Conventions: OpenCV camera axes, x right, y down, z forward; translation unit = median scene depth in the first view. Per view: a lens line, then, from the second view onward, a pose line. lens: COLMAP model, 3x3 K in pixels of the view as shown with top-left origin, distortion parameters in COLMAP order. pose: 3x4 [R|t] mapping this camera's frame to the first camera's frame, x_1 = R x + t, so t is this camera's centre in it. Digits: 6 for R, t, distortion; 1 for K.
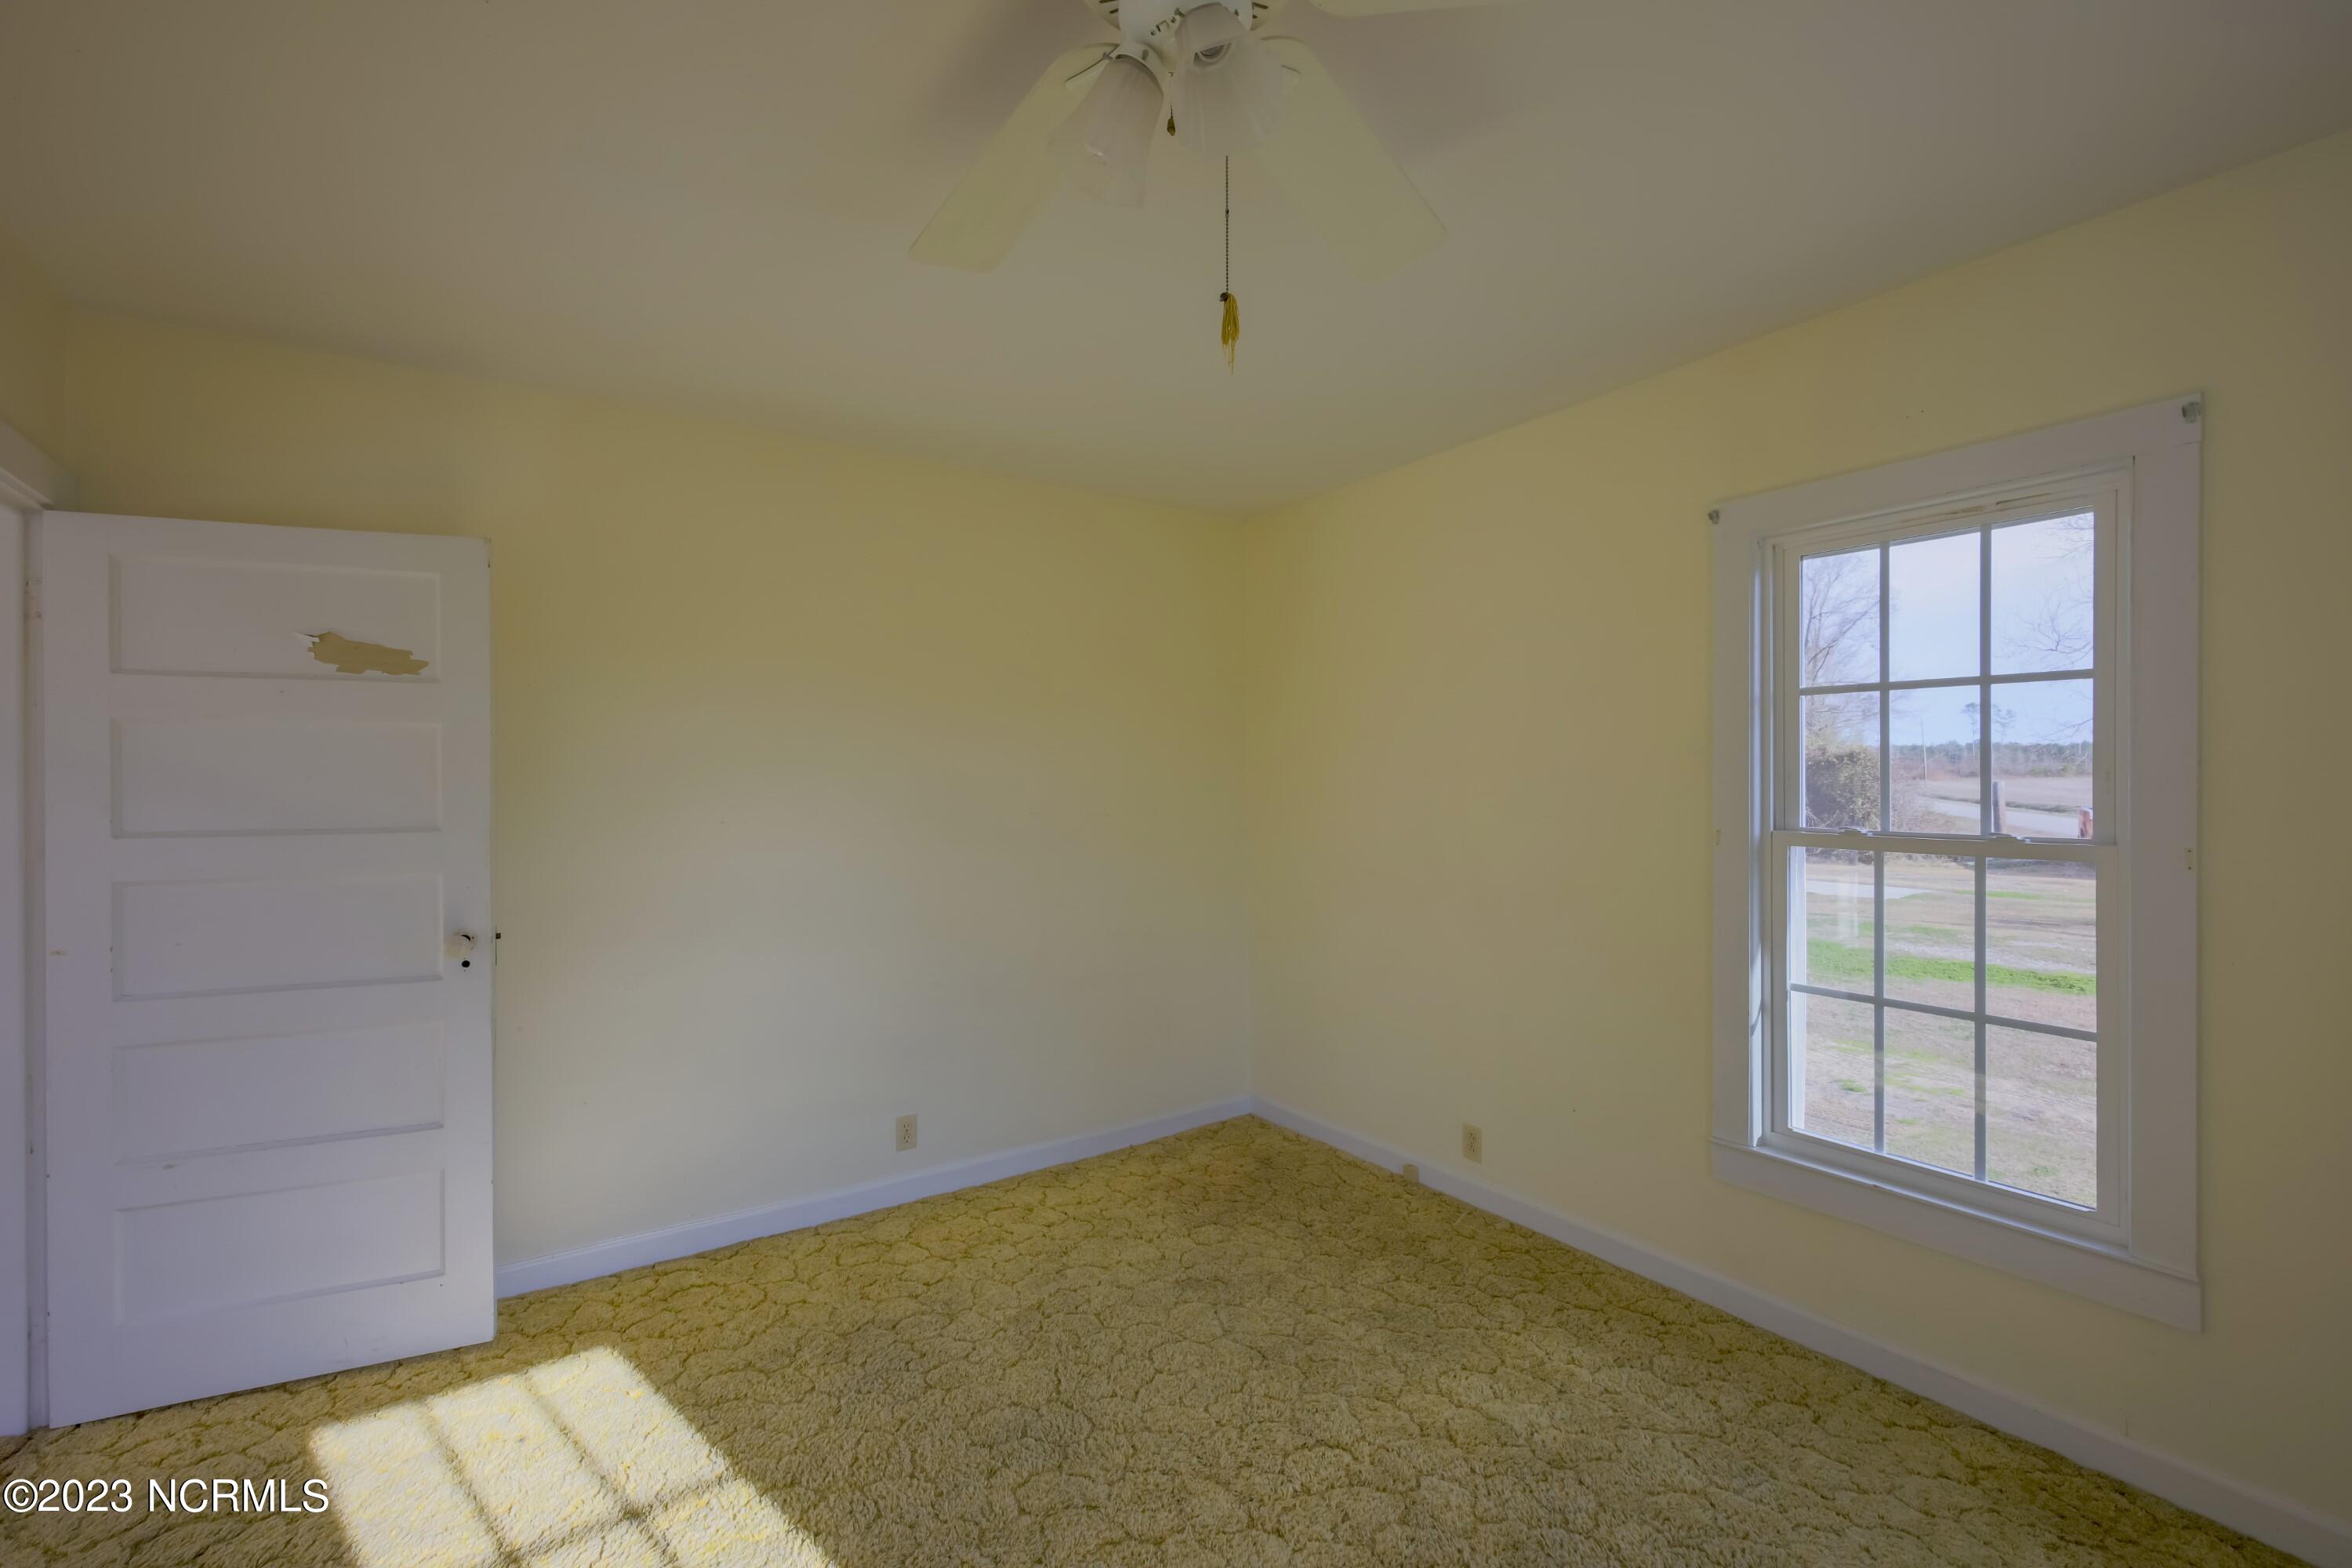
lens RADIAL K [[1005.1, 0, 1180.5], [0, 1005.1, 778.5], [0, 0, 1]] dist [0.001603, 0.000181]
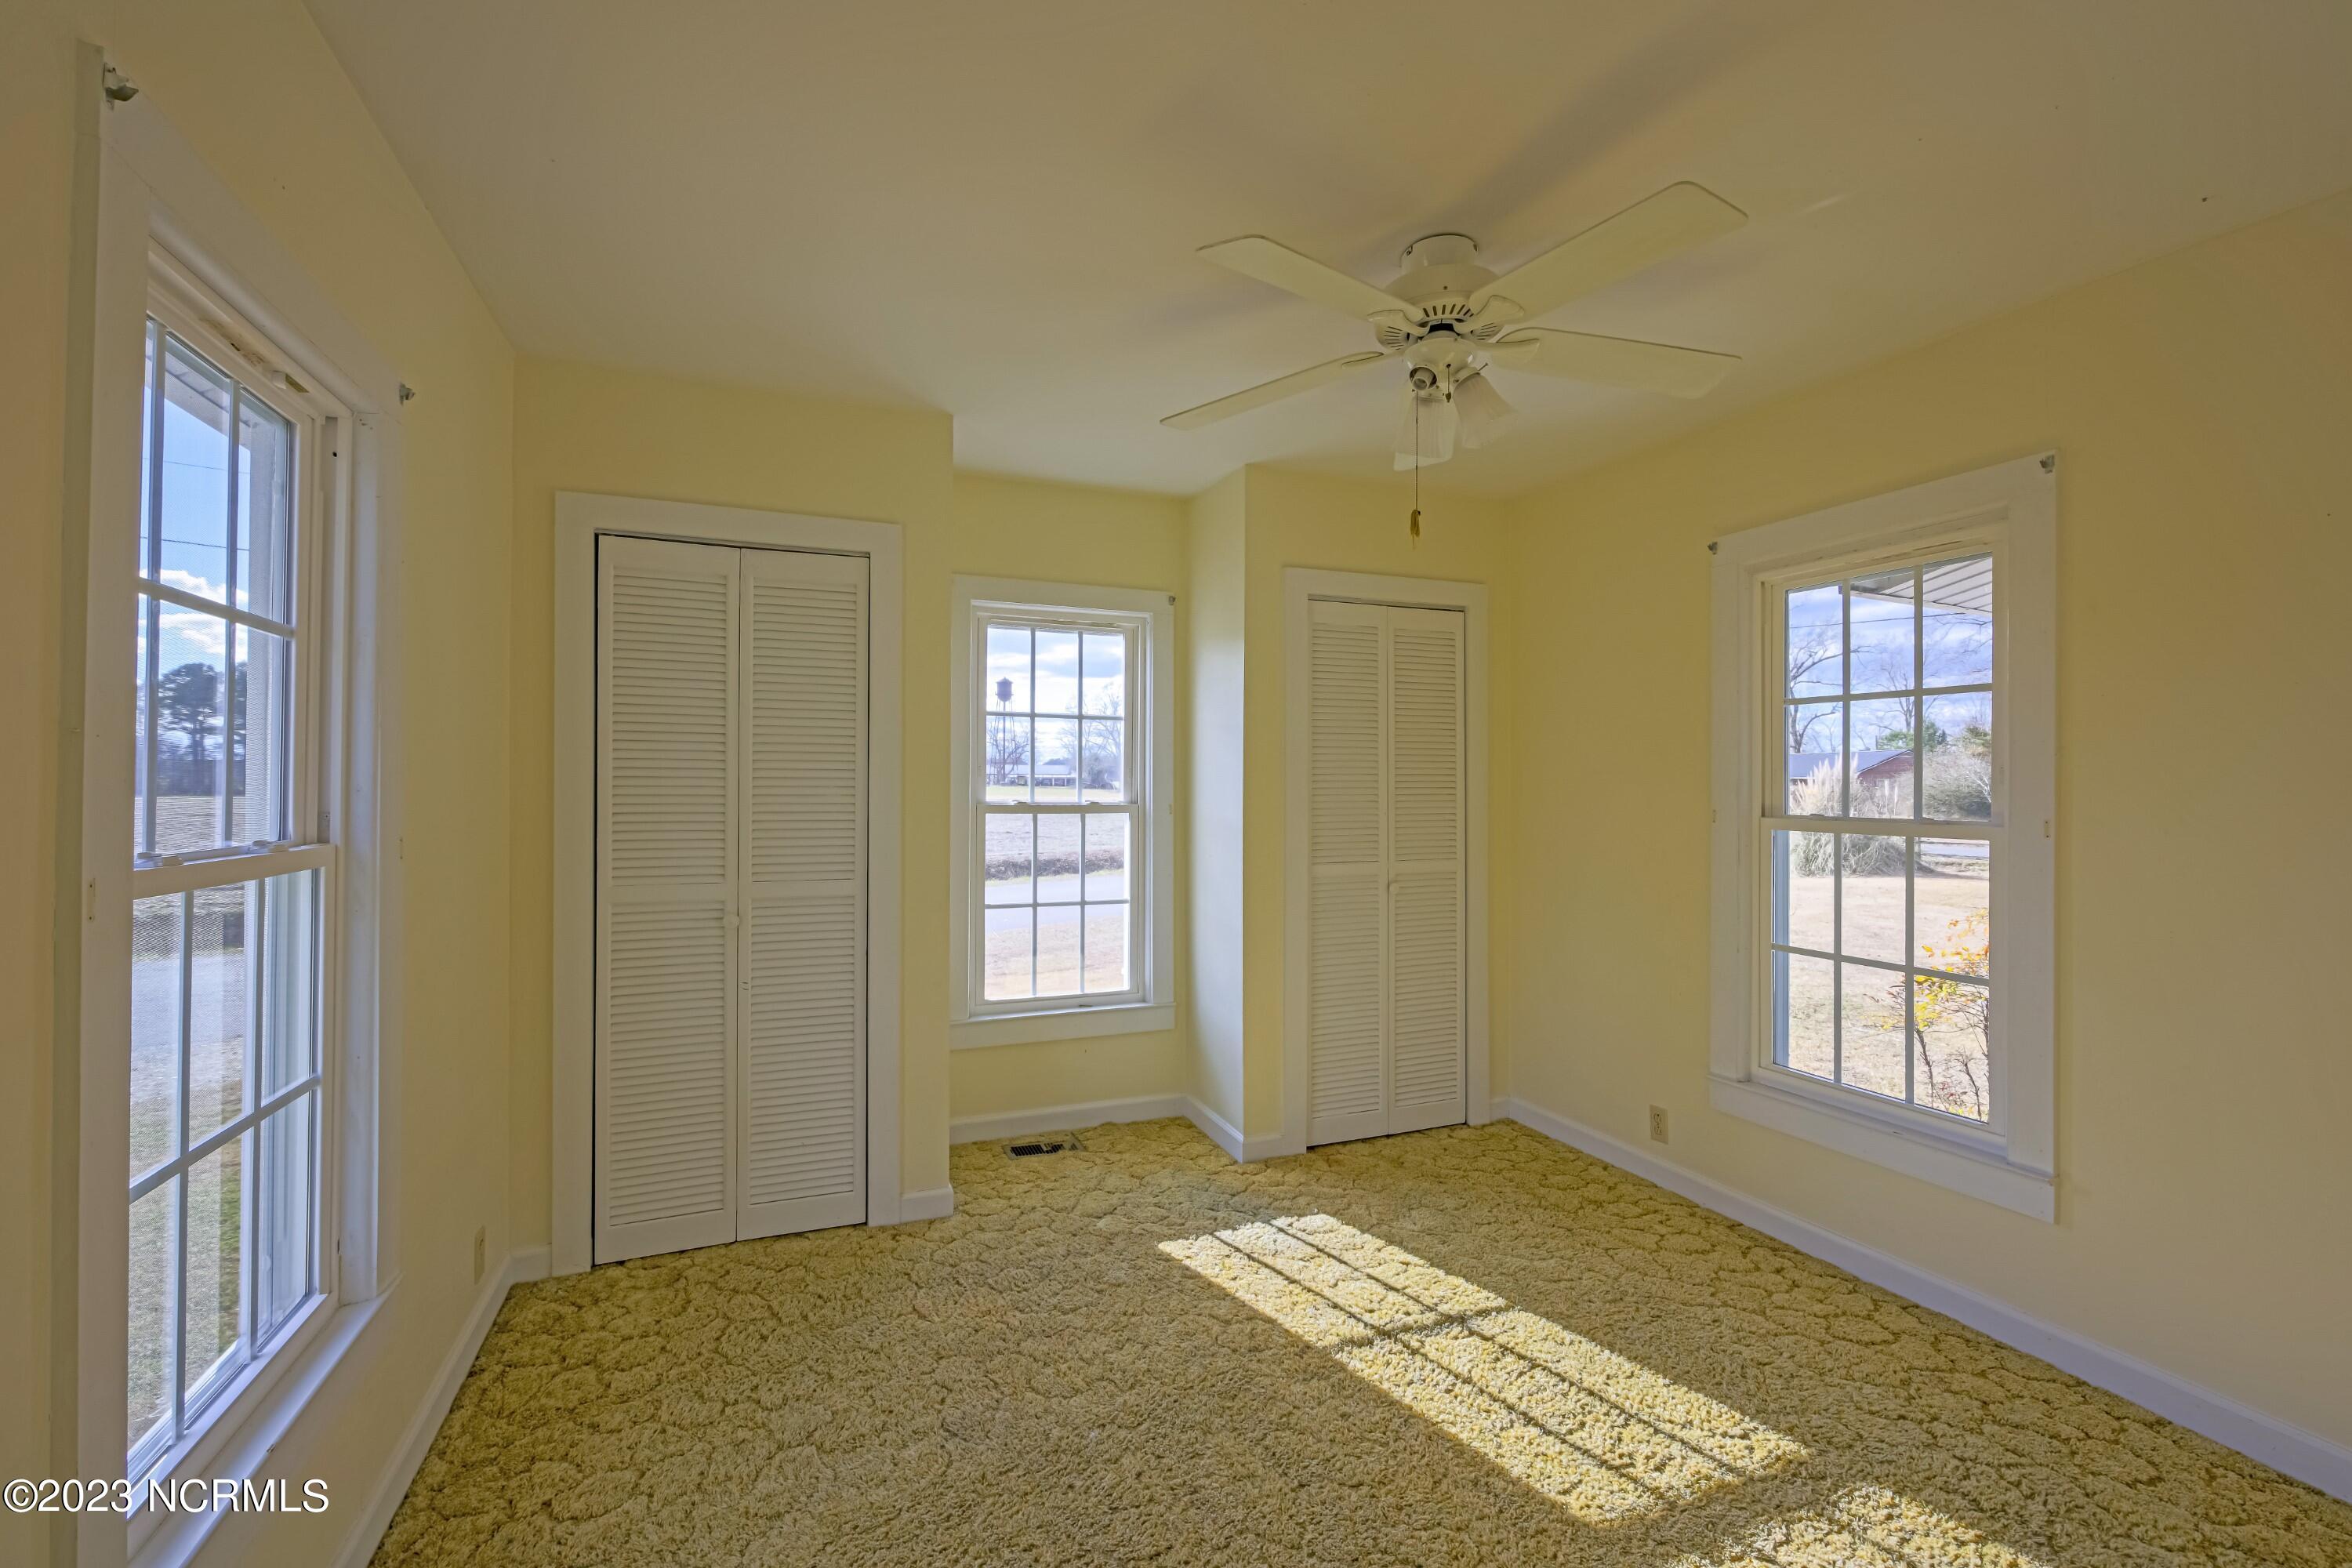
lens RADIAL K [[1000.6, 0, 1181.7], [0, 1000.6, 775.6], [0, 0, 1]] dist [0.001480, 0.000106]
pose [[-0.978250, -0.000523, 0.207427, 0.043106], [-0.002261, 0.999964, -0.008143, 0.014972], [-0.207415, -0.008435, -0.978217, 1.405034]]
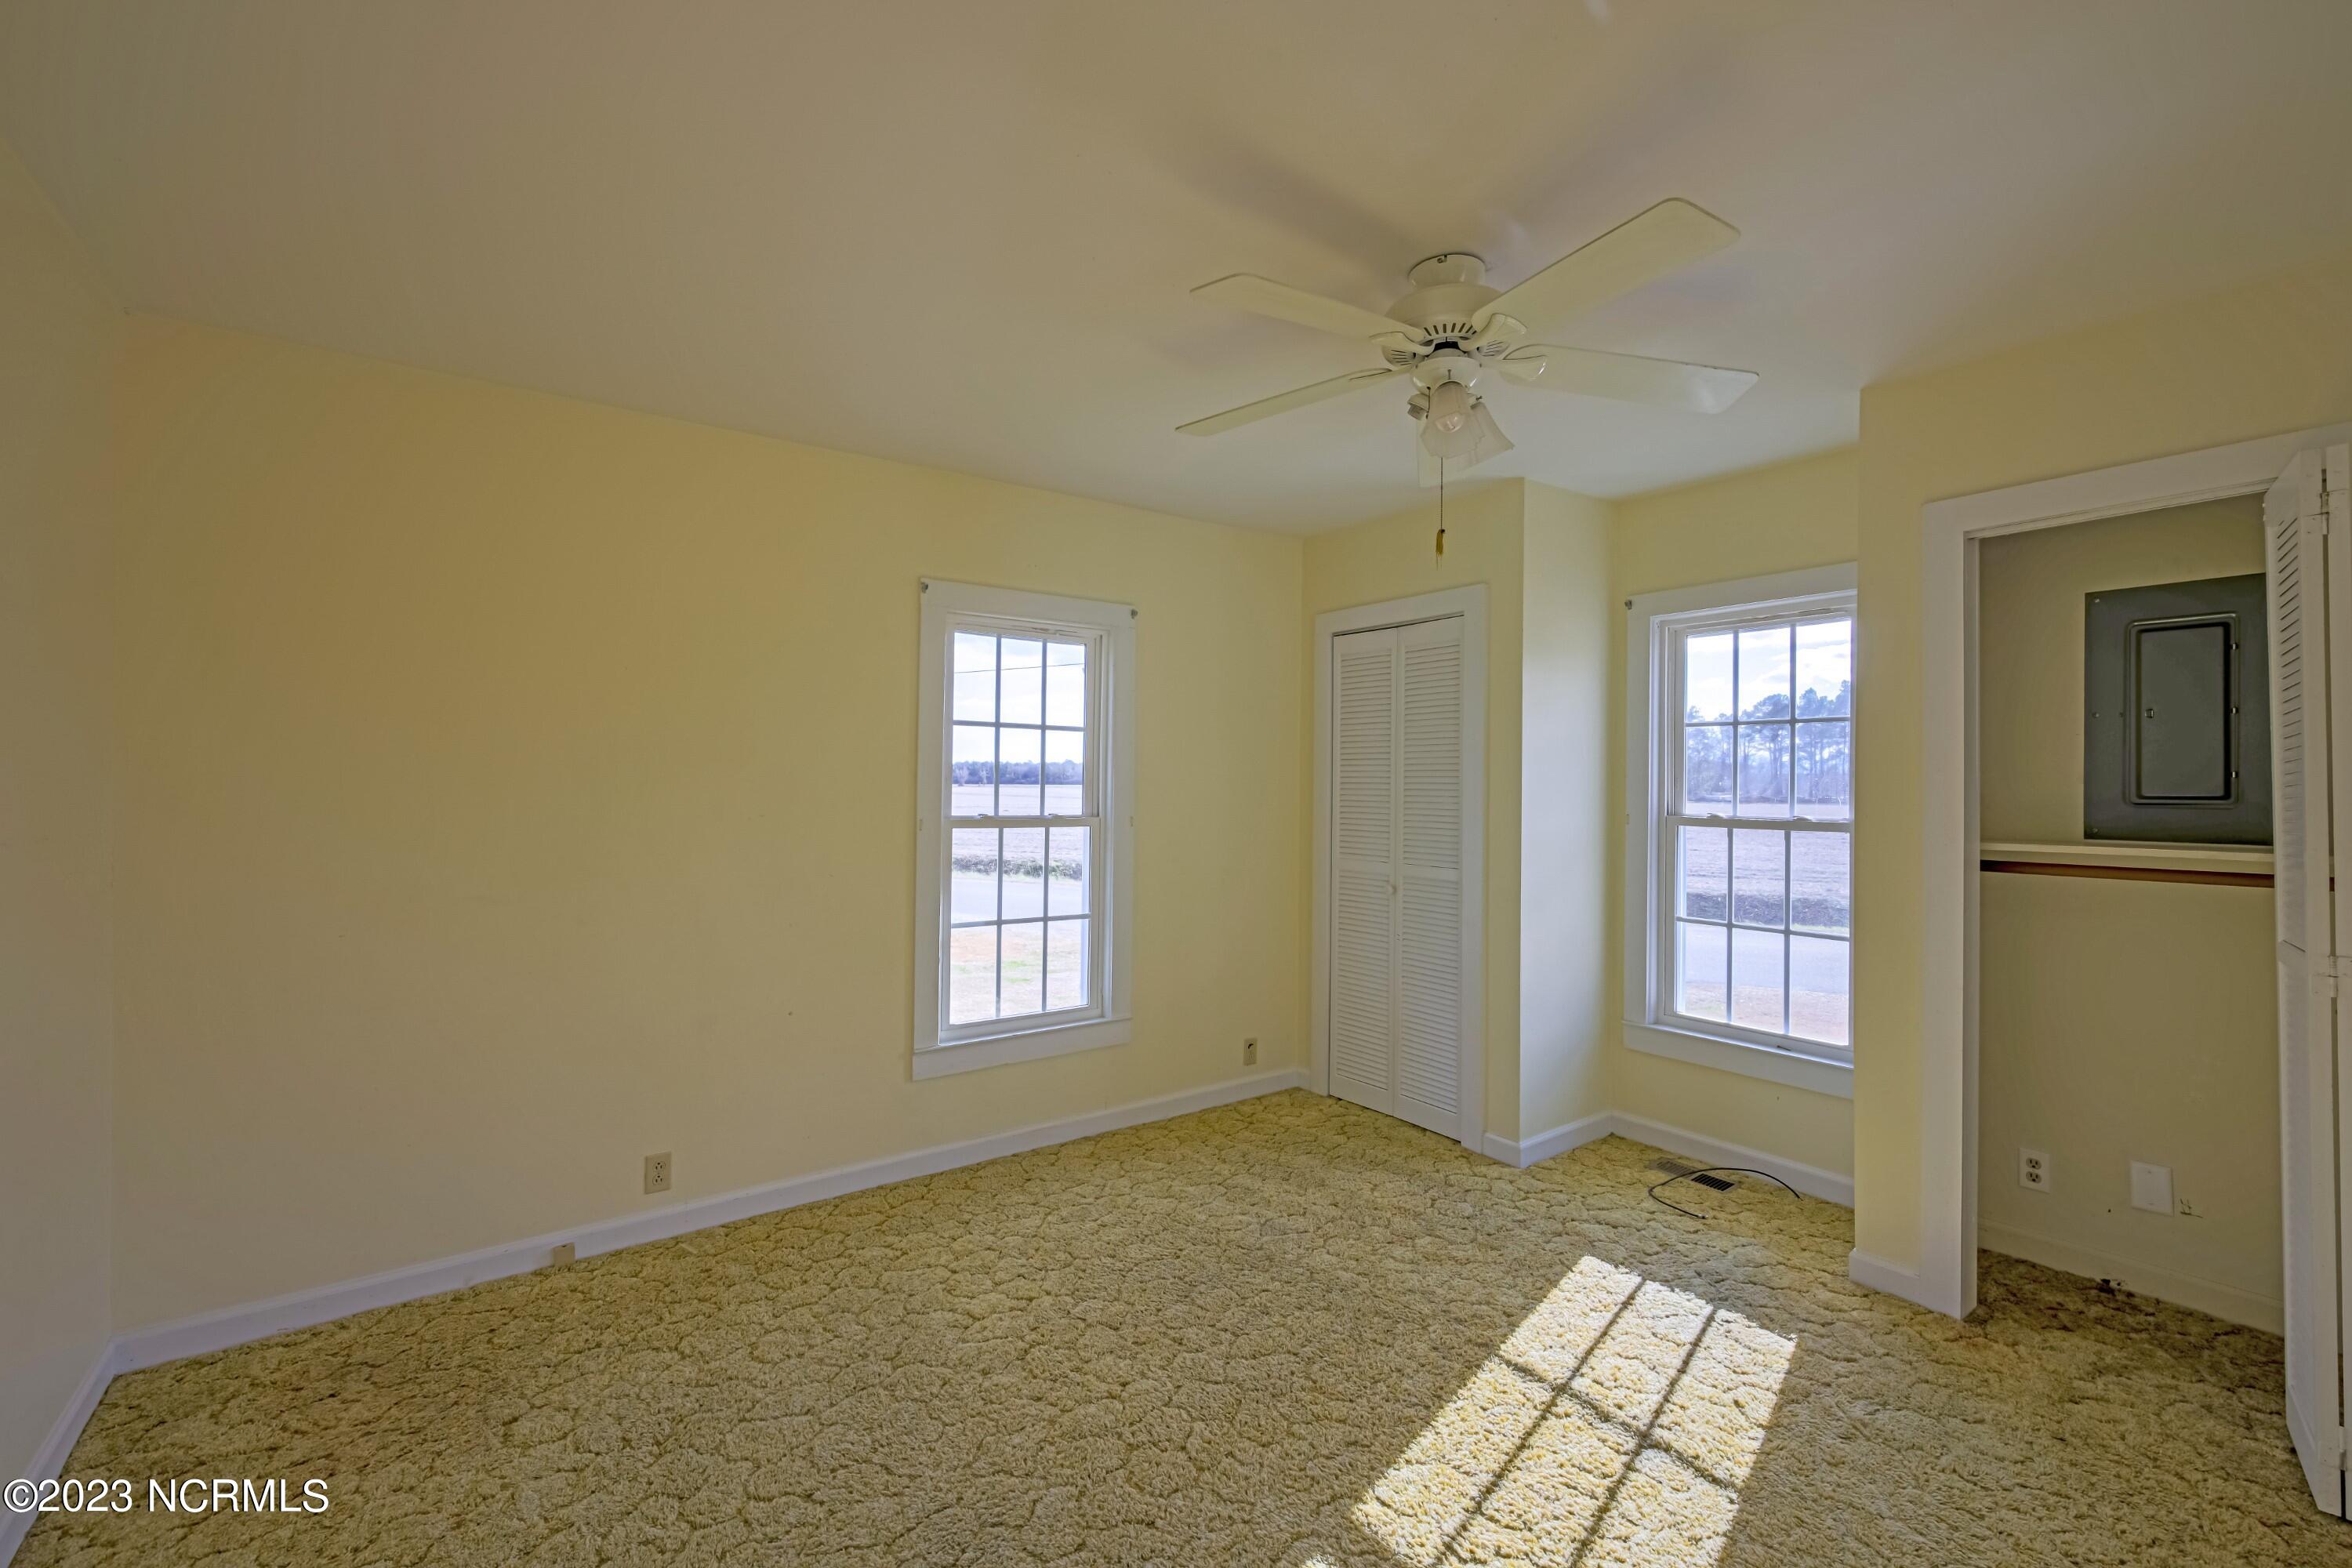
lens RADIAL K [[1005.1, 0, 1180.5], [0, 1005.1, 778.5], [0, 0, 1]] dist [0.001603, 0.000181]
pose [[-0.025141, 0.009544, 0.999638, -0.894633], [-0.004789, 0.999942, -0.009668, 0.007098], [-0.999672, -0.005030, -0.025094, 0.744622]]
